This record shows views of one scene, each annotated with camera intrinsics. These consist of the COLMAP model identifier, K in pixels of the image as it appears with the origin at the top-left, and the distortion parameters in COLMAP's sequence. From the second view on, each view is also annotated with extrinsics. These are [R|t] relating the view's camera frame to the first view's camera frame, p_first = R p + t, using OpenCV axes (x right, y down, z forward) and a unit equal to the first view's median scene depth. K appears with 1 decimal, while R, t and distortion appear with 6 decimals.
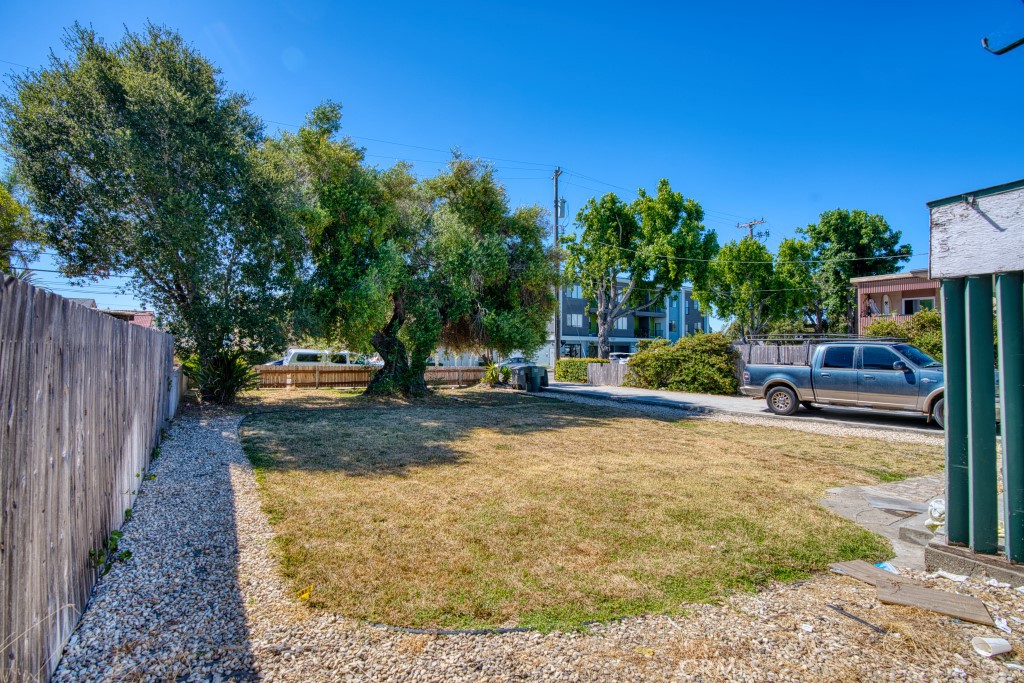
lens RADIAL K [[468.7, 0, 512.0], [0, 468.7, 341.5], [0, 0, 1]] dist [0.002210, 0.000846]
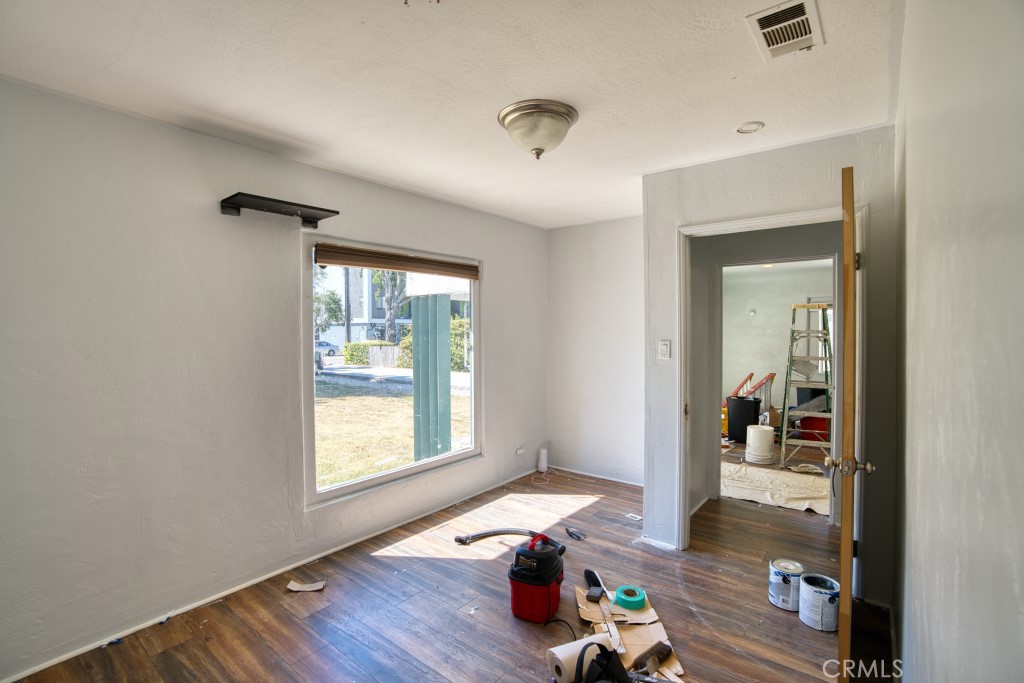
lens RADIAL K [[468.7, 0, 512.0], [0, 468.7, 341.5], [0, 0, 1]] dist [0.002210, 0.000846]
pose [[0.941180, -0.017656, 0.337445, 0.120128], [0.003685, 0.999111, 0.041998, -0.008511], [-0.337886, -0.038285, 0.940408, -0.102465]]
